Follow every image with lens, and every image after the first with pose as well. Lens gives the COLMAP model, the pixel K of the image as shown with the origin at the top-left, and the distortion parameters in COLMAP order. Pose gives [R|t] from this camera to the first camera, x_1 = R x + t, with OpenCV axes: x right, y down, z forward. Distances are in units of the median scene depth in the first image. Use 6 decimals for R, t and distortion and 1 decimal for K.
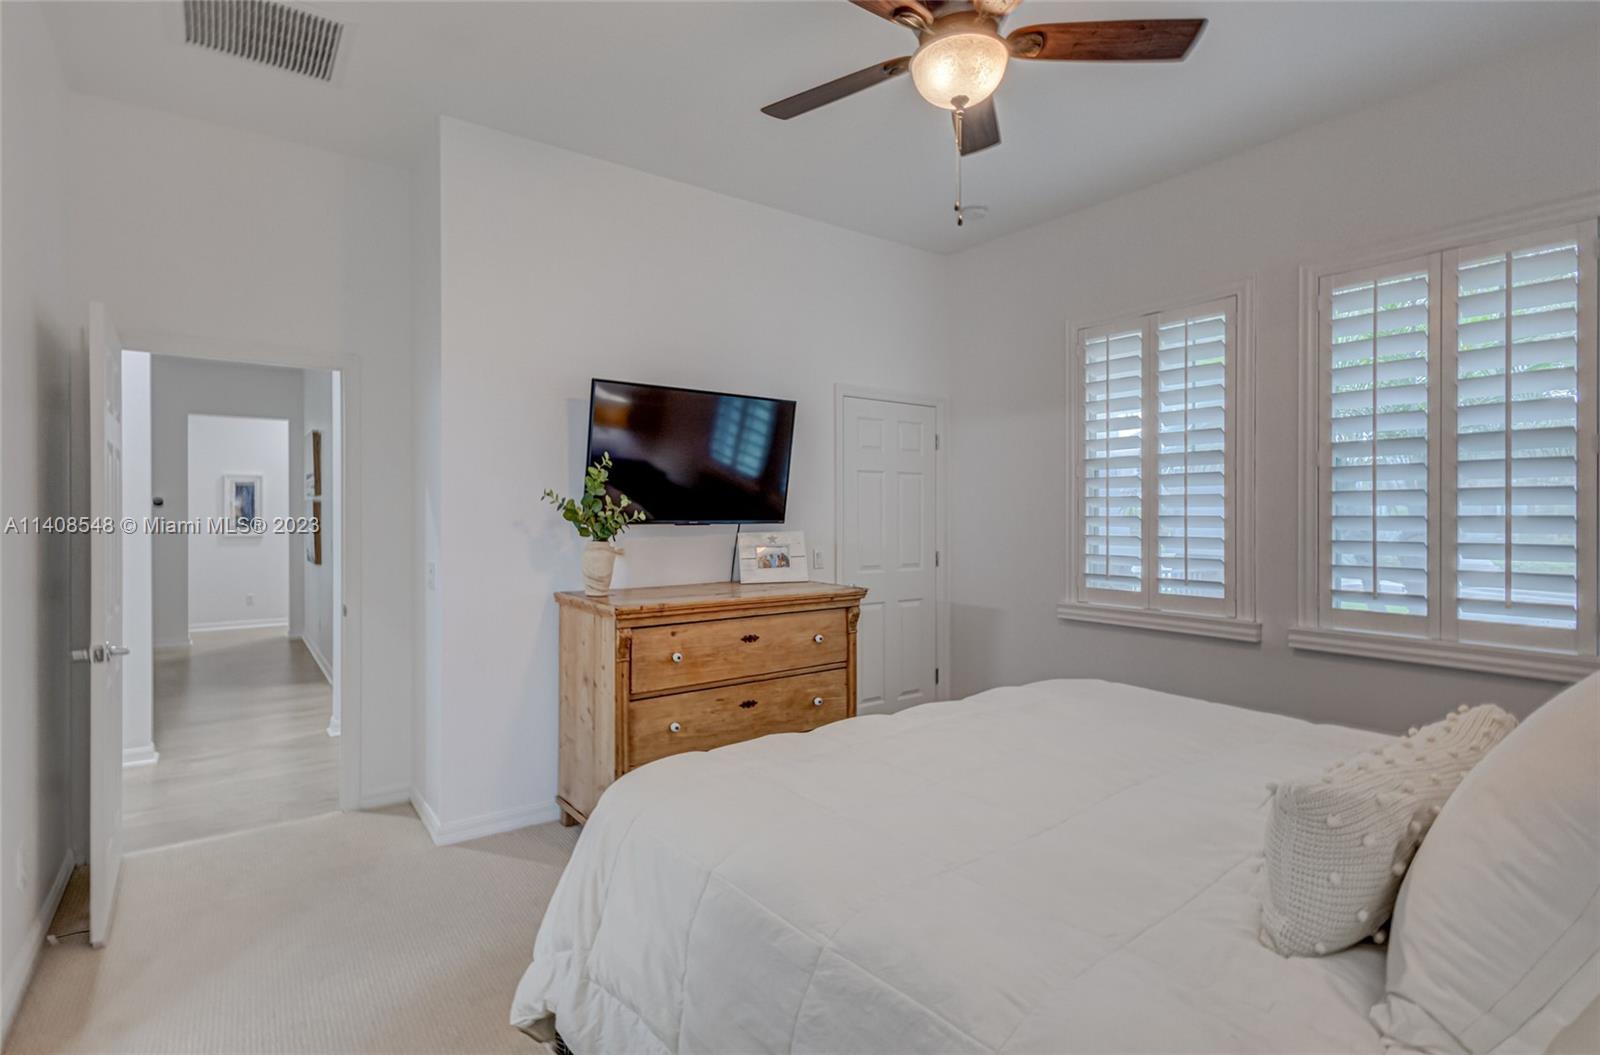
lens RADIAL K [[771.4, 0, 812.4], [0, 771.4, 521.0], [0, 0, 1]] dist [0.000775, 0.000169]
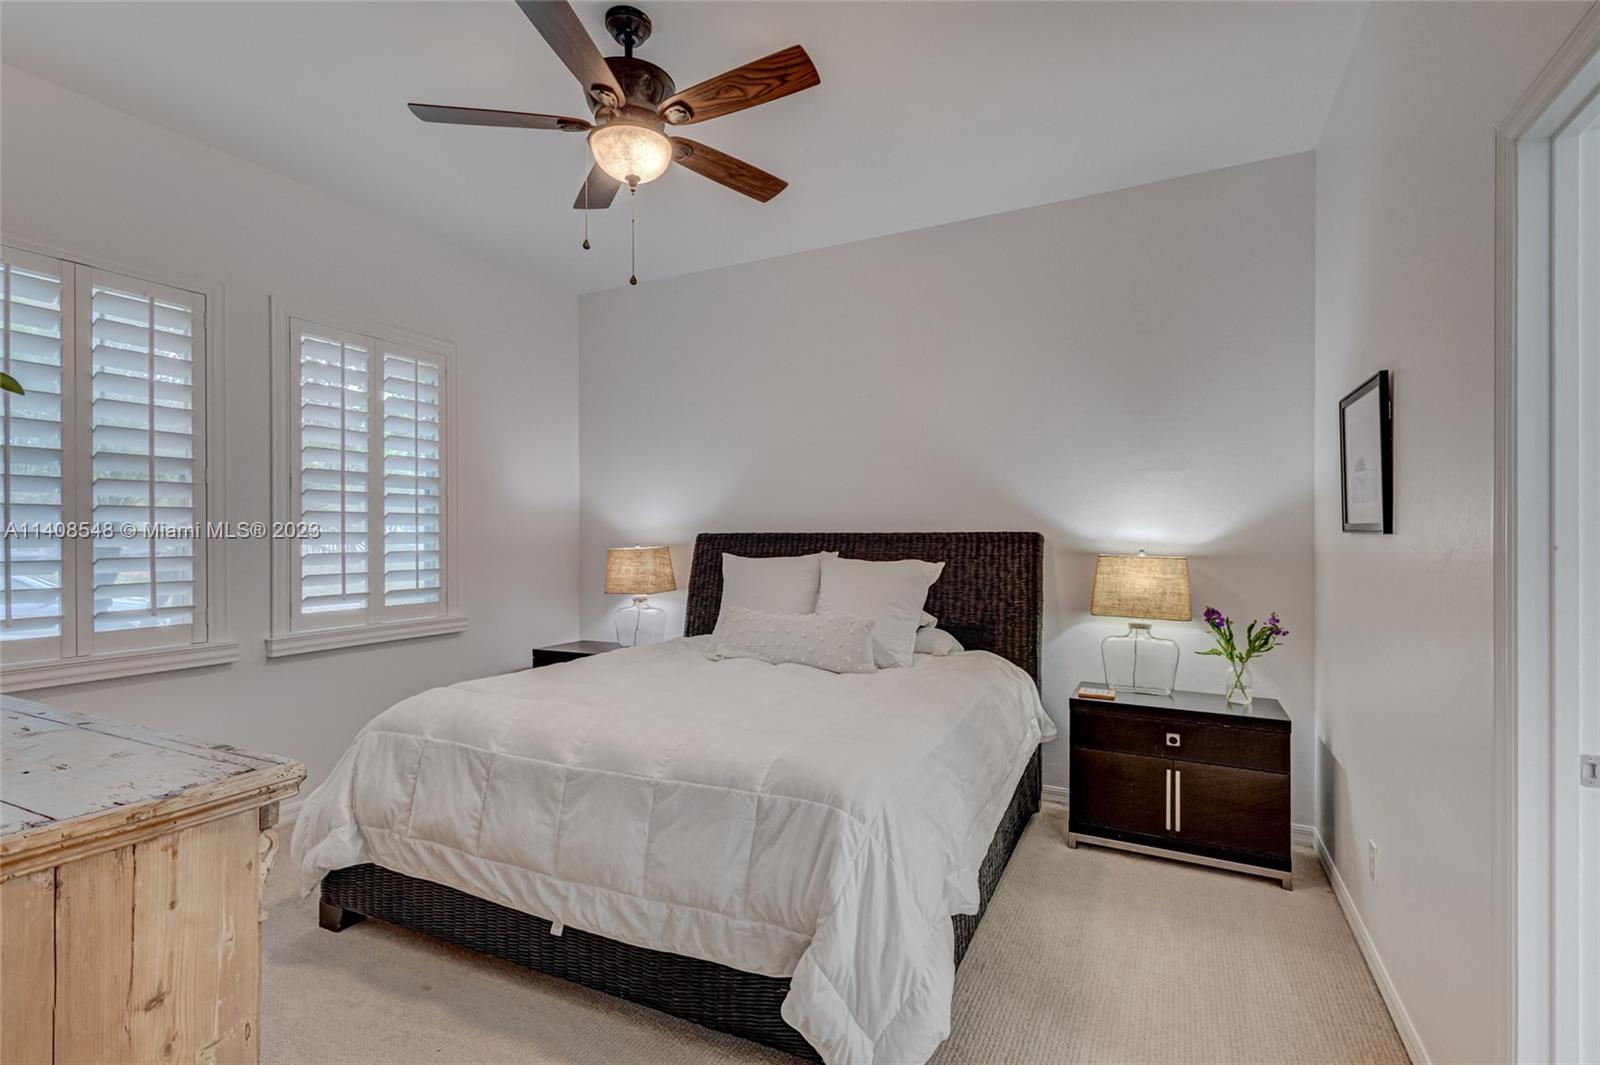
lens RADIAL K [[740.5, 0, 806.7], [0, 740.5, 536.7], [0, 0, 1]] dist [0.002678, 0.000177]
pose [[-0.449816, -0.005392, 0.893105, -0.632913], [0.001332, 0.999977, 0.006708, -0.007443], [-0.893120, 0.004207, -0.449798, 0.829058]]
